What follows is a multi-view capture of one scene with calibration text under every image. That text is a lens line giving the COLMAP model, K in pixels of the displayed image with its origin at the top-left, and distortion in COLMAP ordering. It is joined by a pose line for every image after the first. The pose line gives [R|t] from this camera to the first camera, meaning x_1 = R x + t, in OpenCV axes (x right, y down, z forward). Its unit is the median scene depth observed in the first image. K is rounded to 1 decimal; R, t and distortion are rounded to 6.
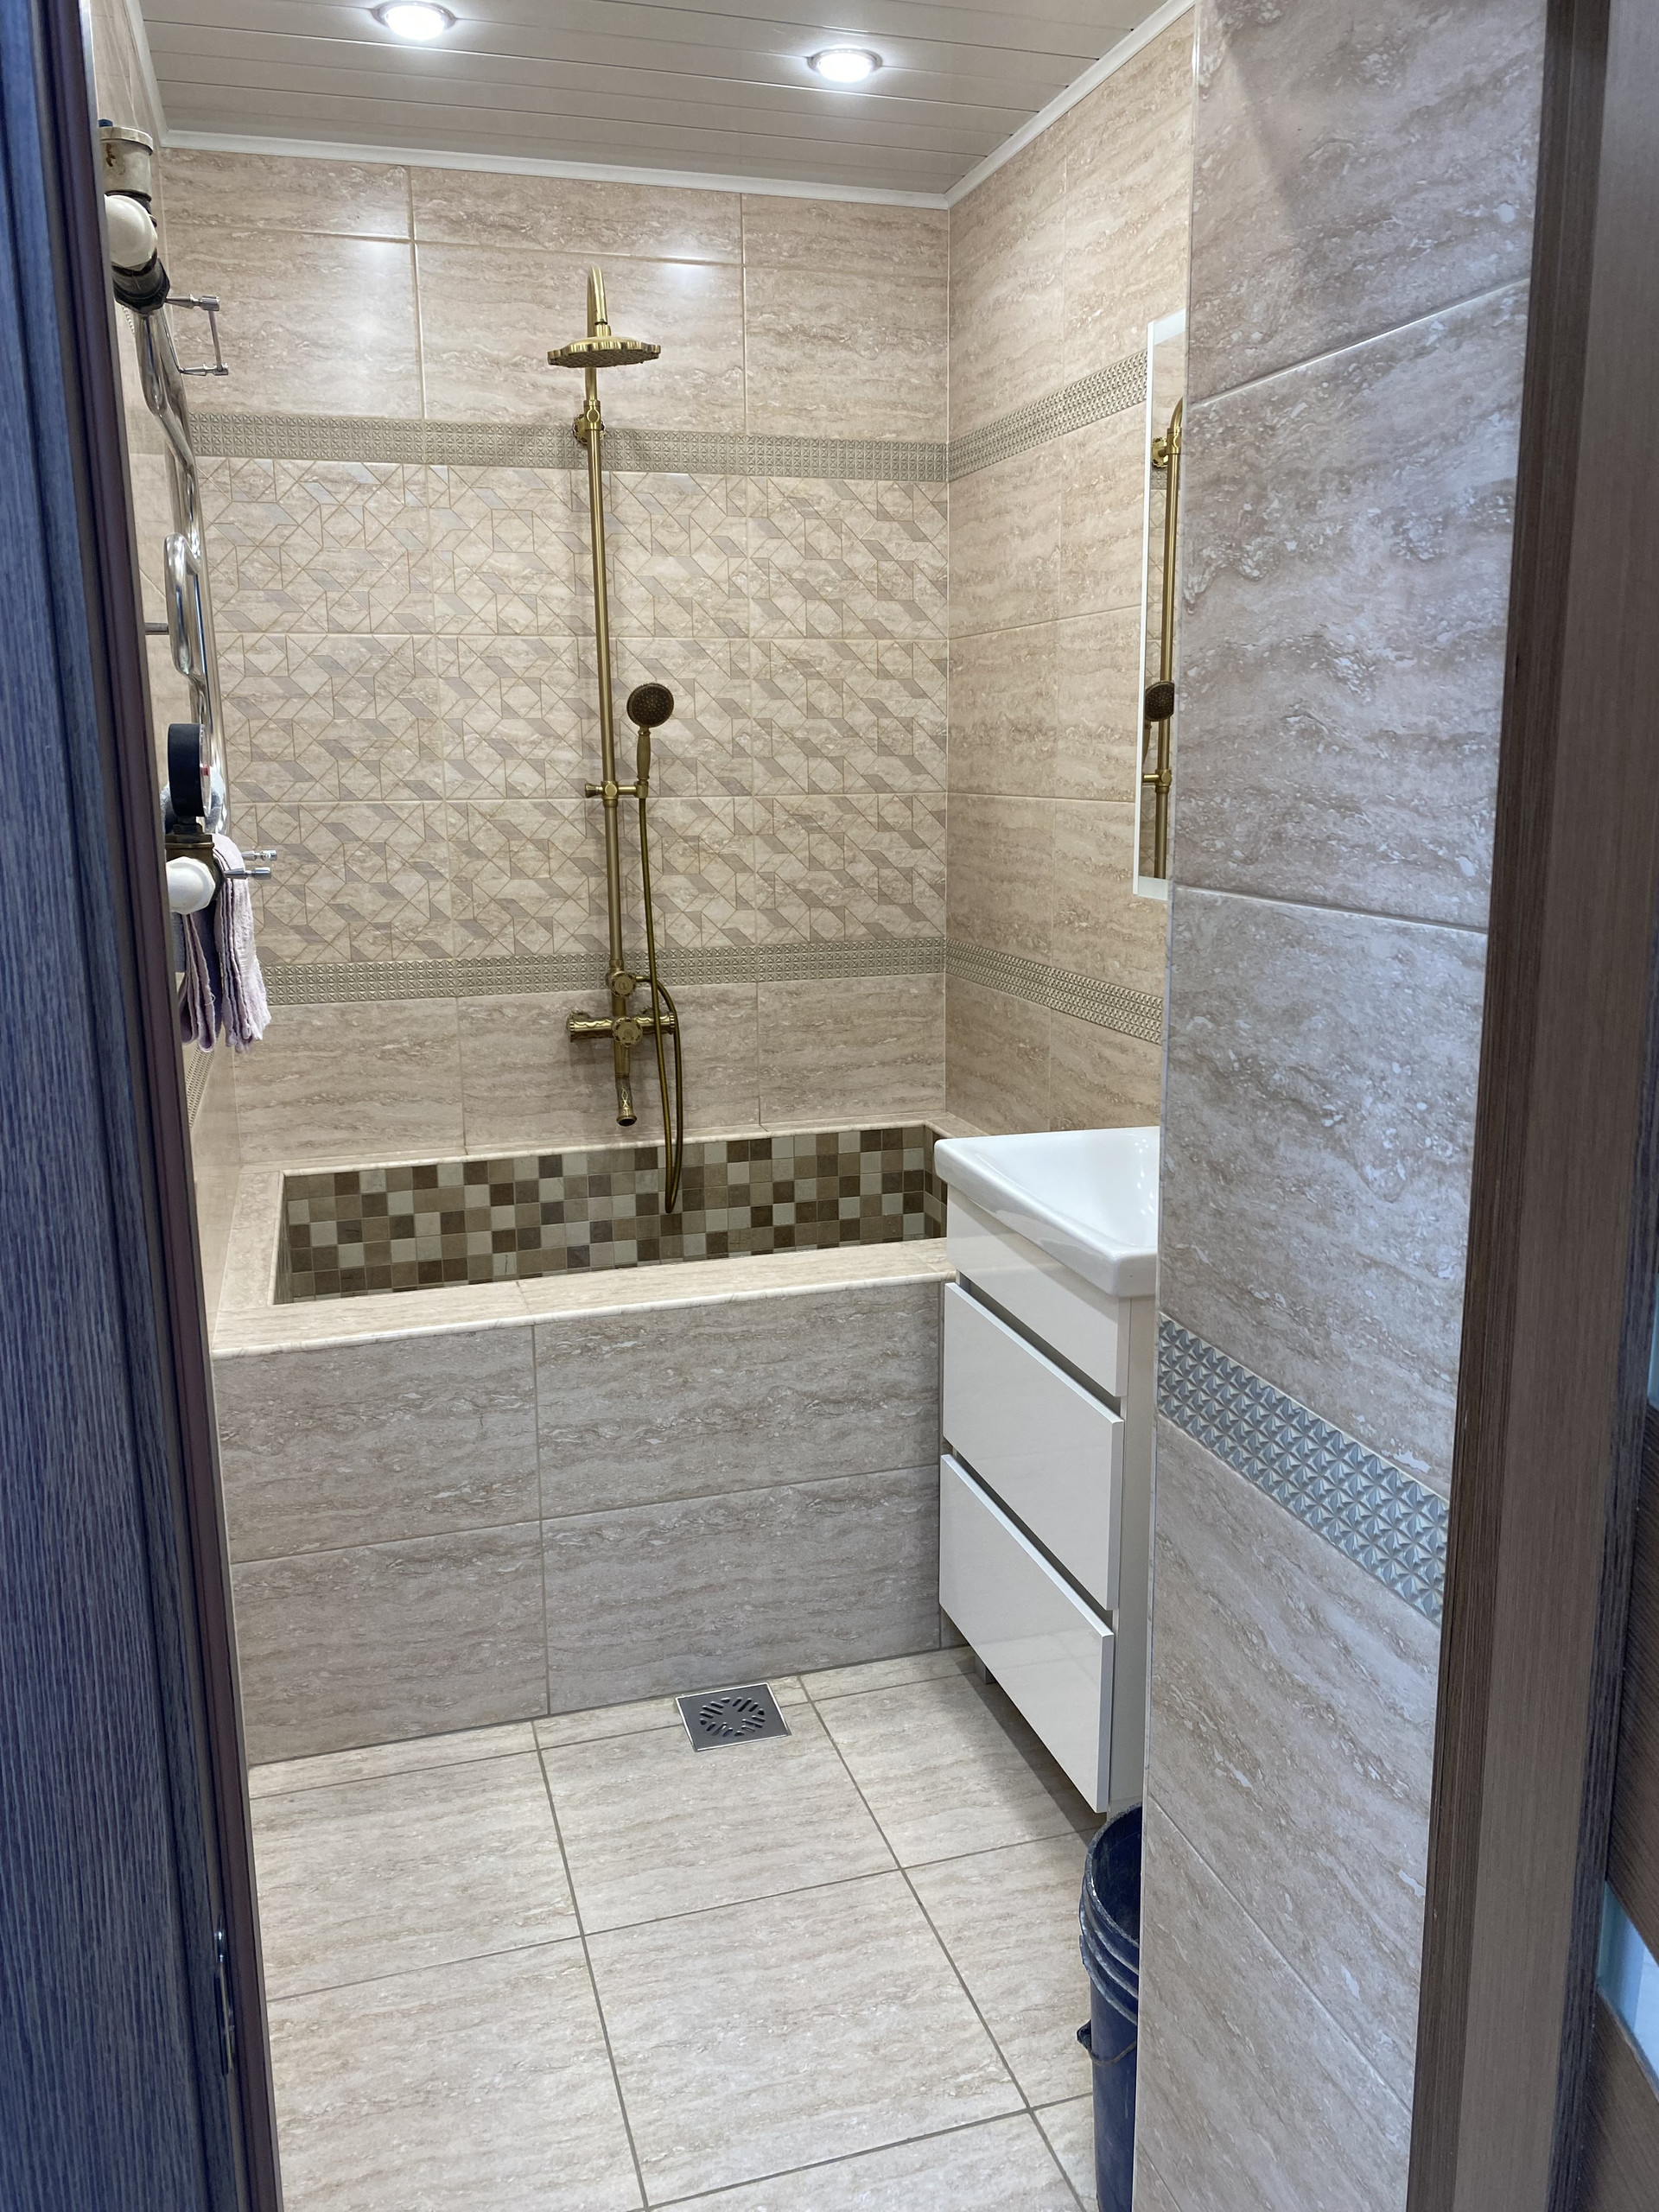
lens RADIAL K [[1683.4, 0, 846.4], [0, 1683.4, 1099.9], [0, 0, 1]] dist [0.022001, -0.022855]
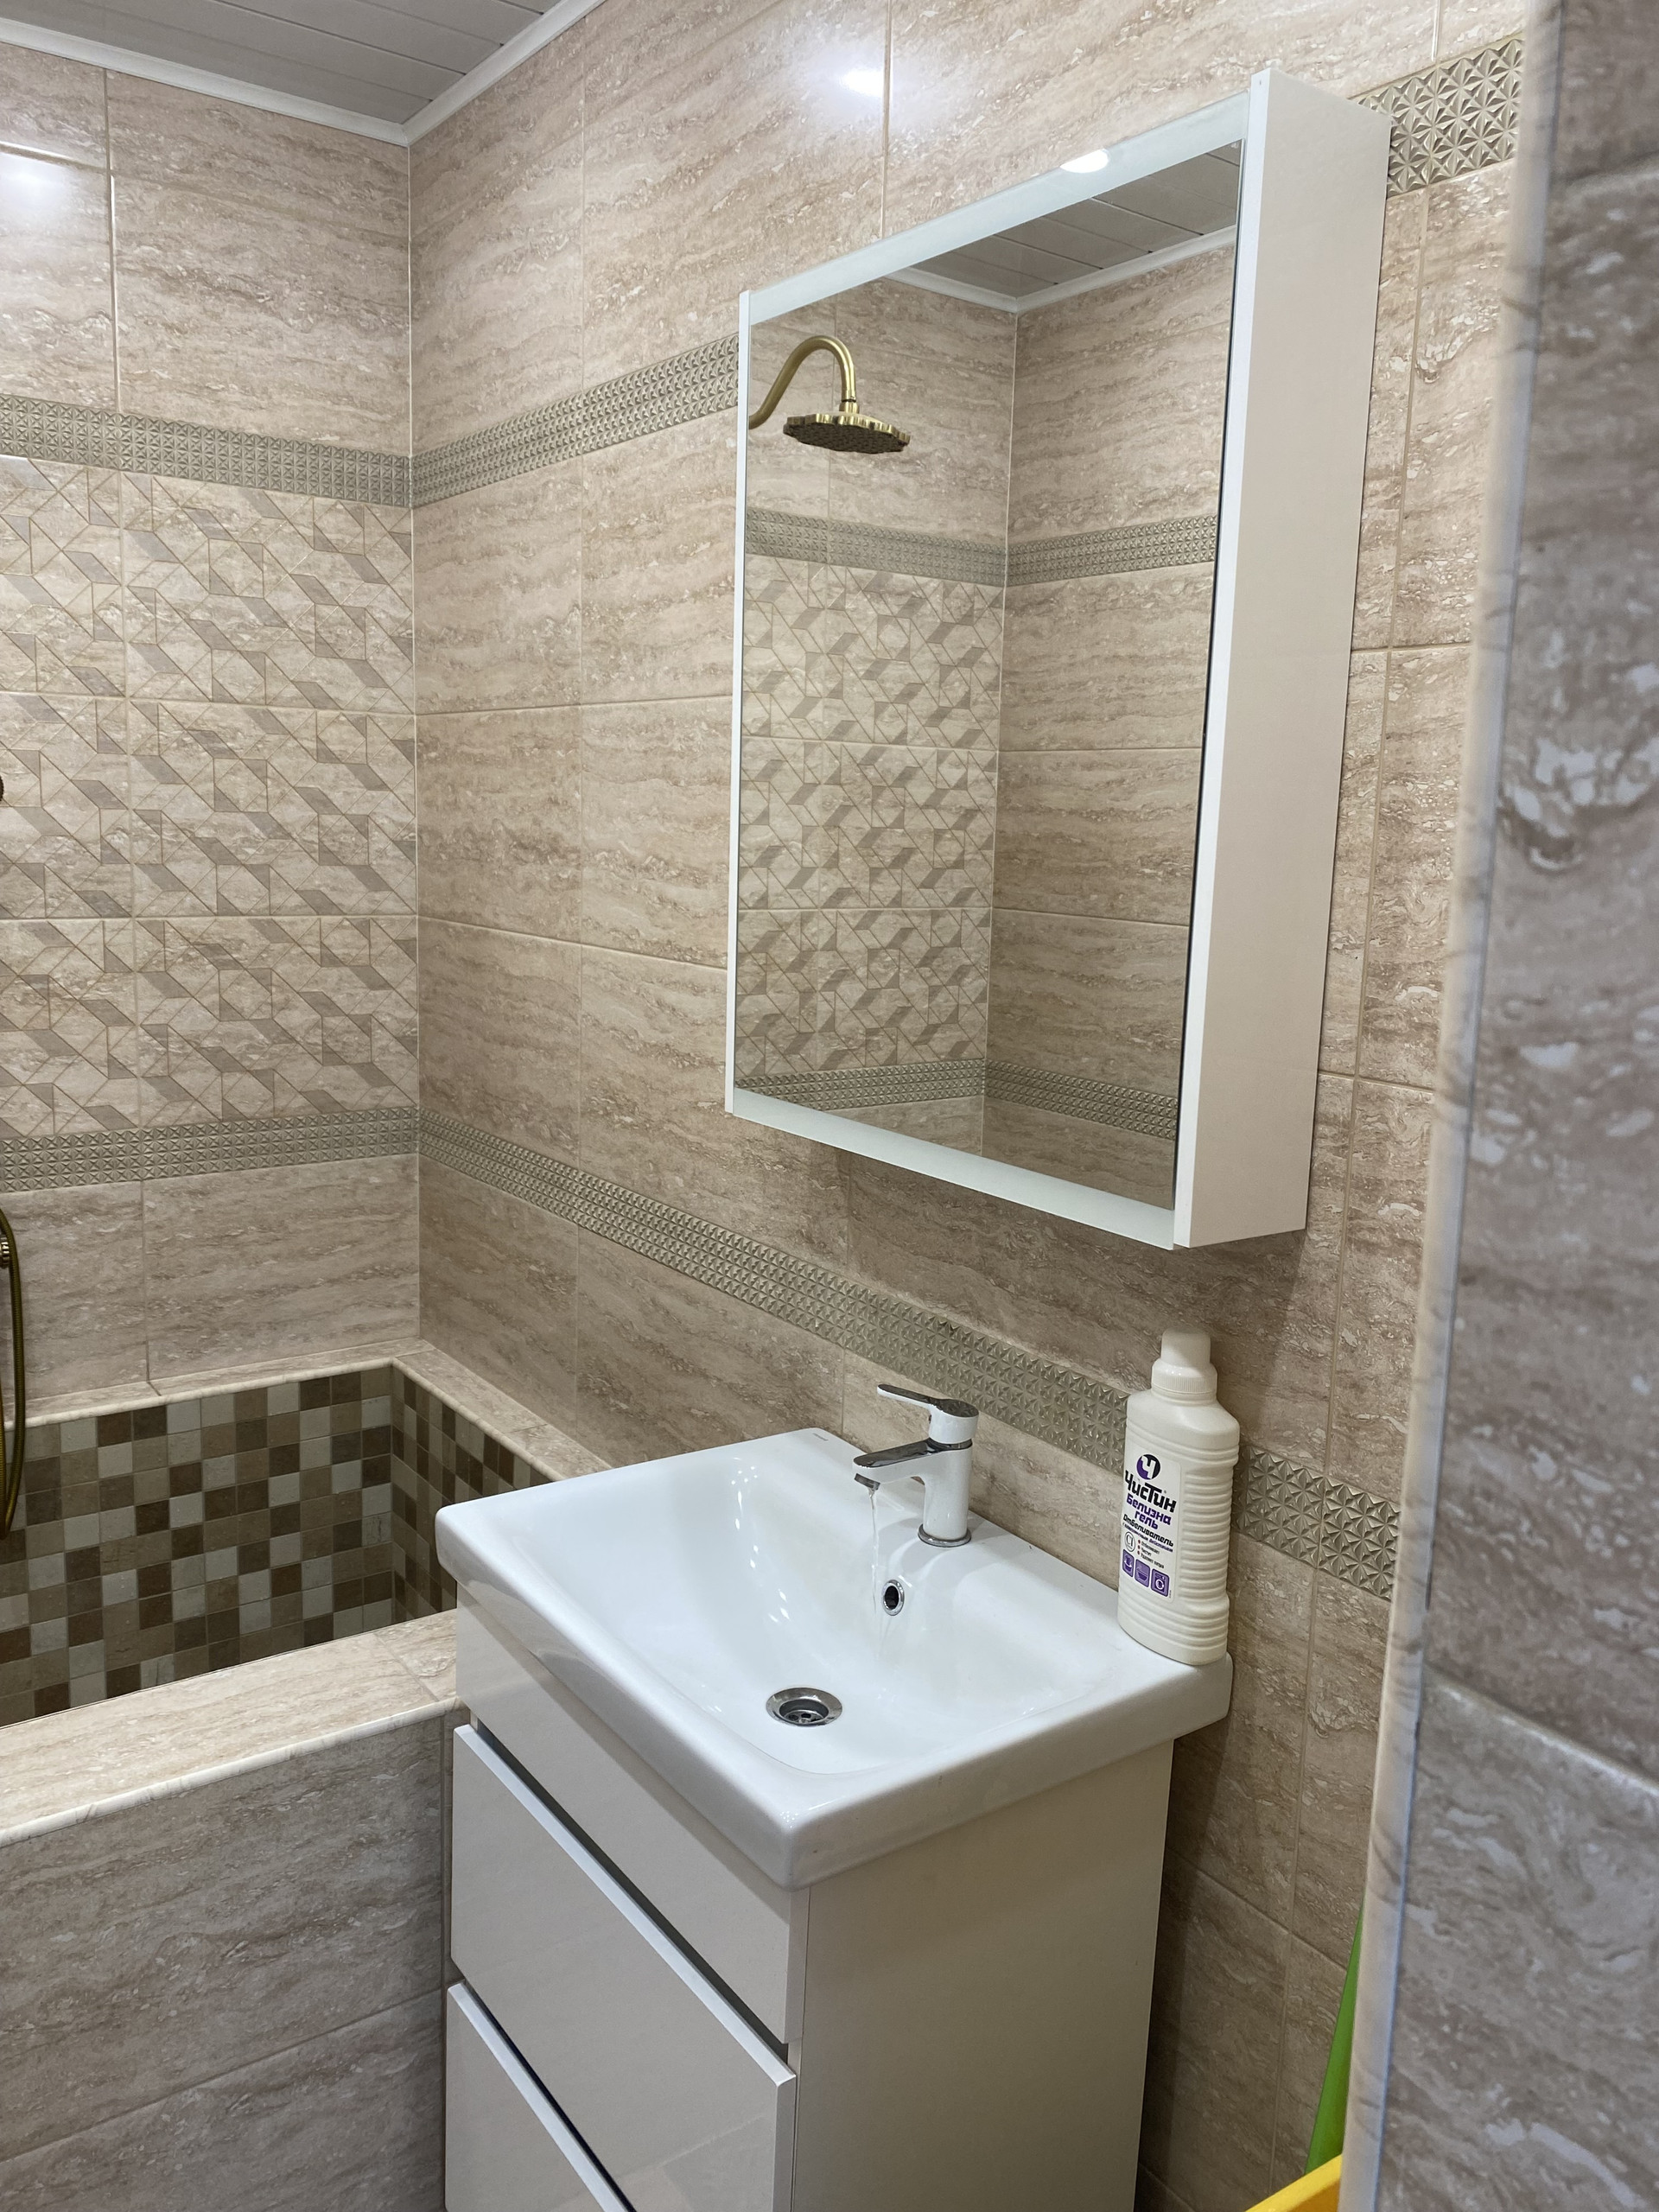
lens RADIAL K [[1683.4, 0, 816.0], [0, 1683.4, 1073.6], [0, 0, 1]] dist [0.022001, -0.022855]
pose [[0.949827, -0.010705, 0.312593, -0.006586], [0.025290, 0.998770, -0.042643, -0.084063], [-0.311752, 0.048409, 0.948930, 0.261787]]
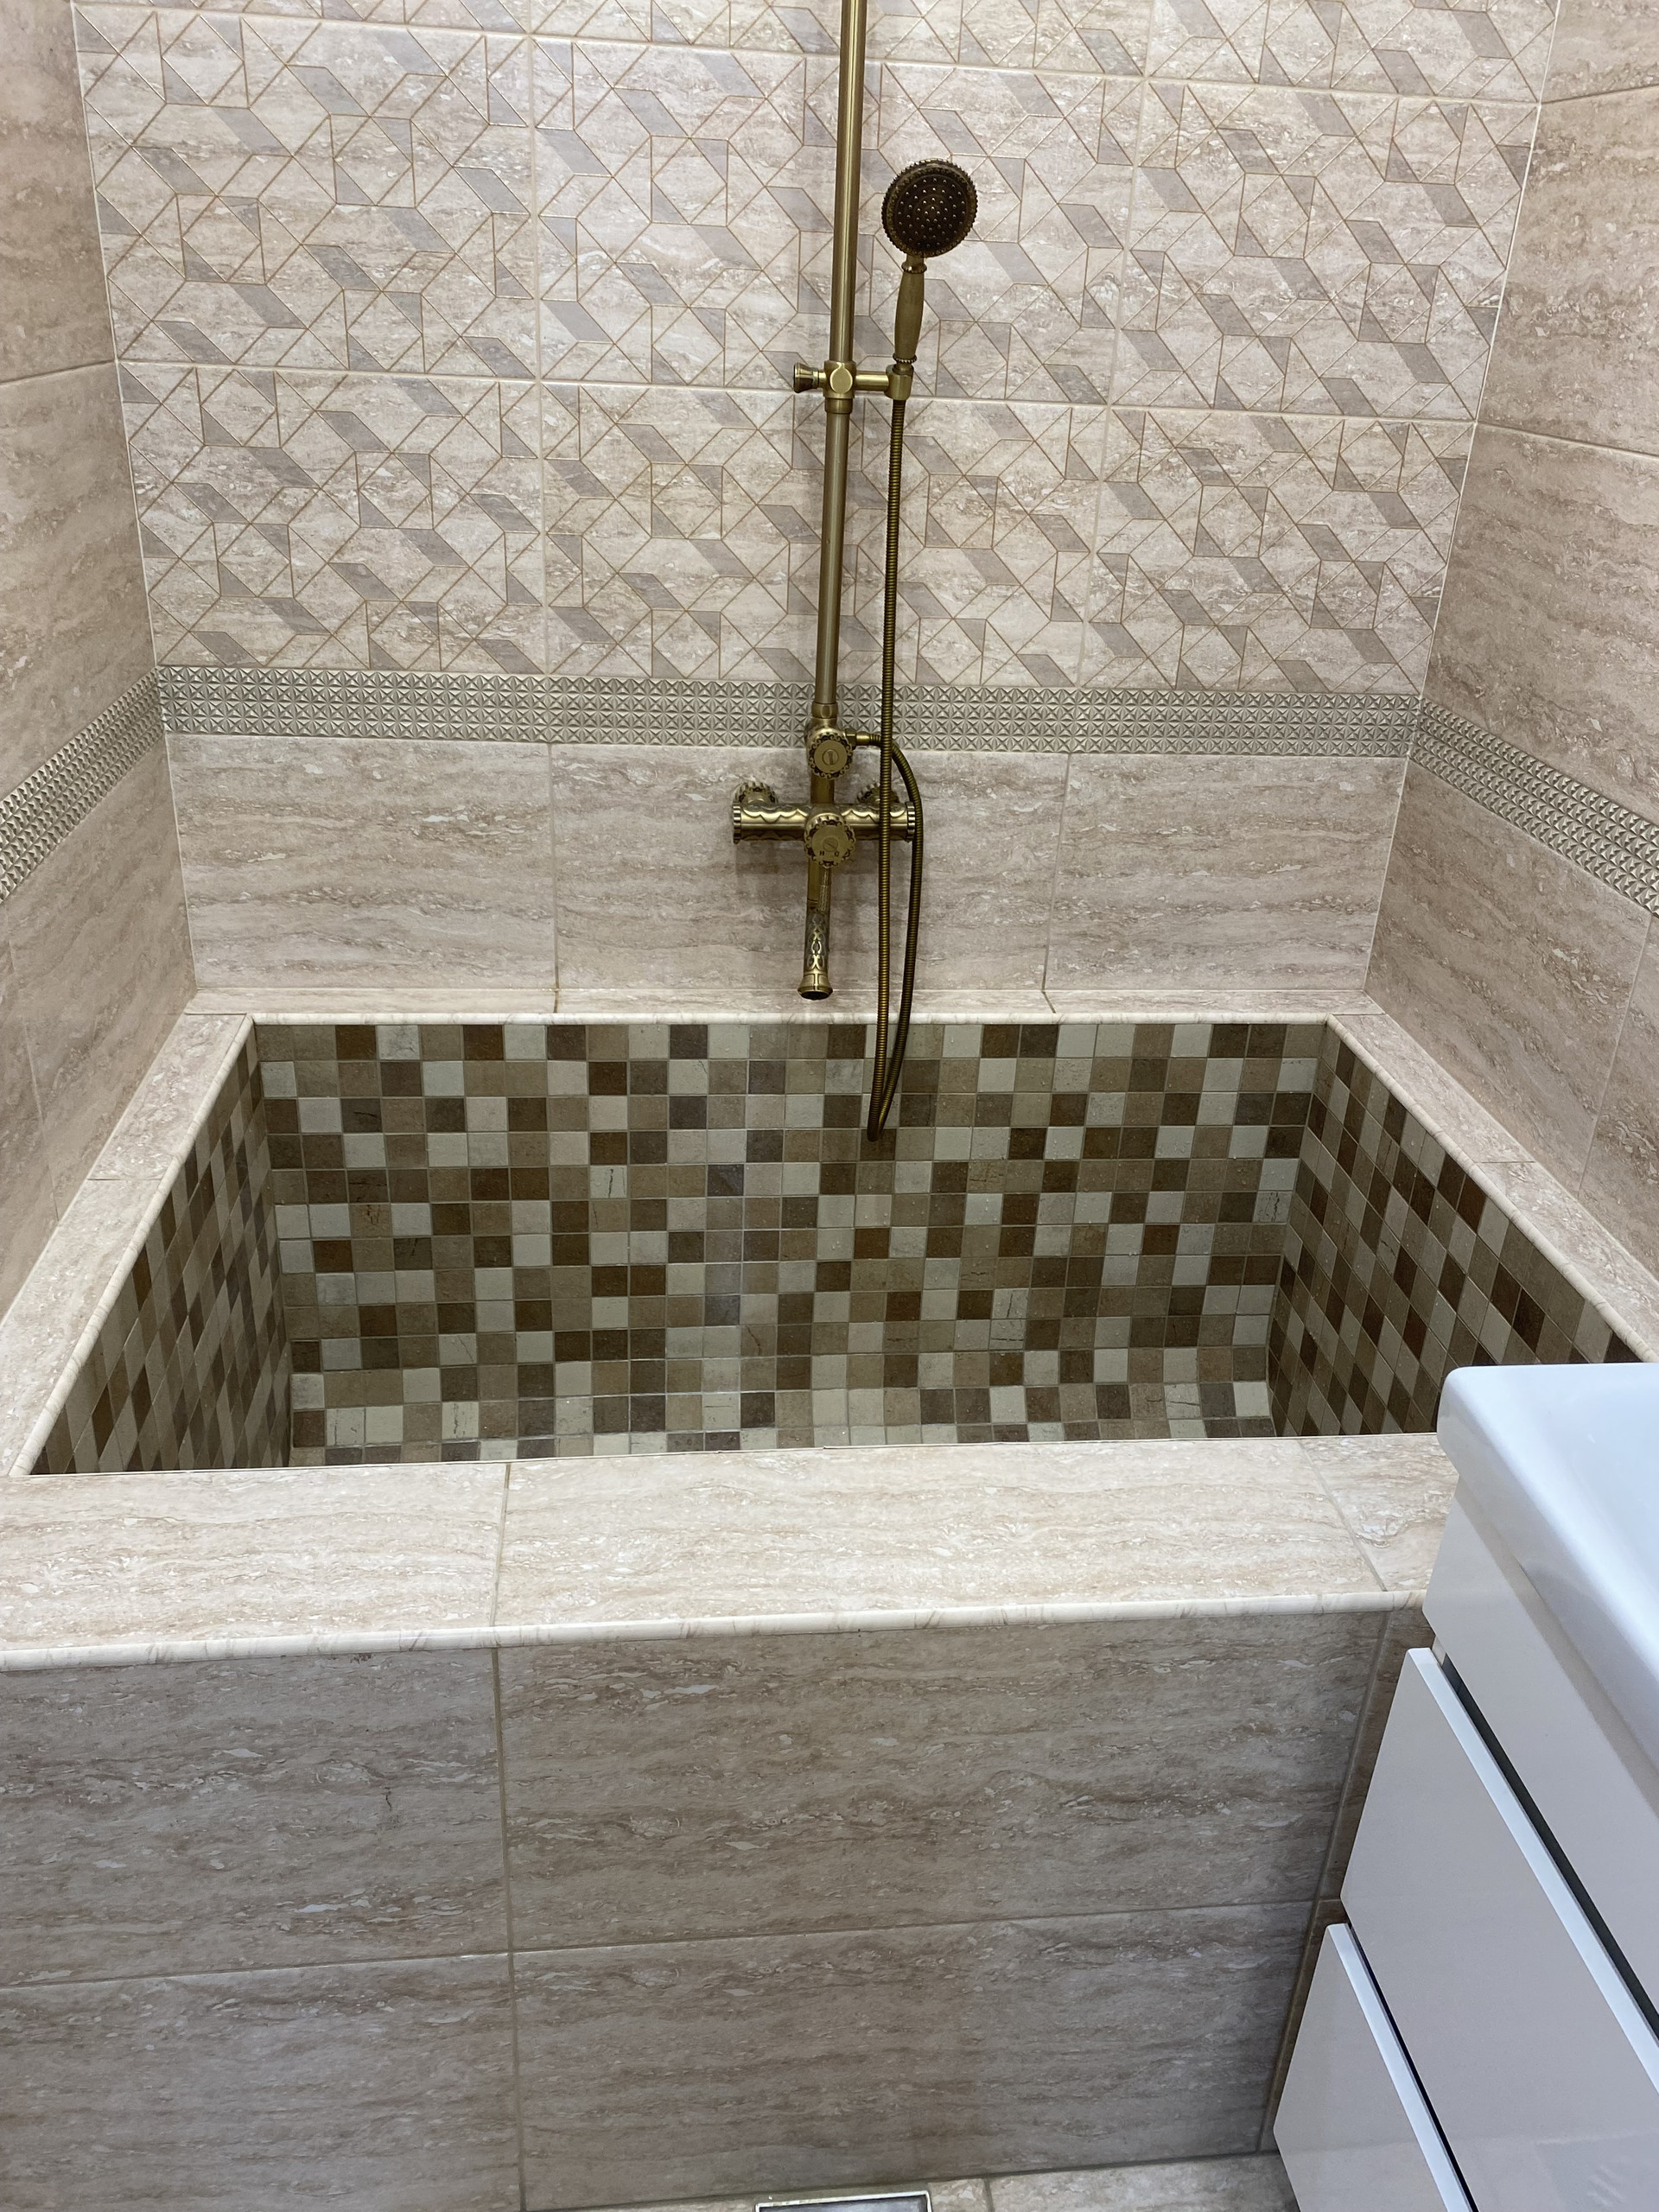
lens RADIAL K [[1683.4, 0, 841.0], [0, 1683.4, 1089.3], [0, 0, 1]] dist [0.022001, -0.022855]
pose [[0.980308, 0.133999, -0.145056, -0.034174], [-0.095124, 0.964134, 0.247785, -0.102606], [0.173057, -0.229107, 0.957894, 0.448209]]
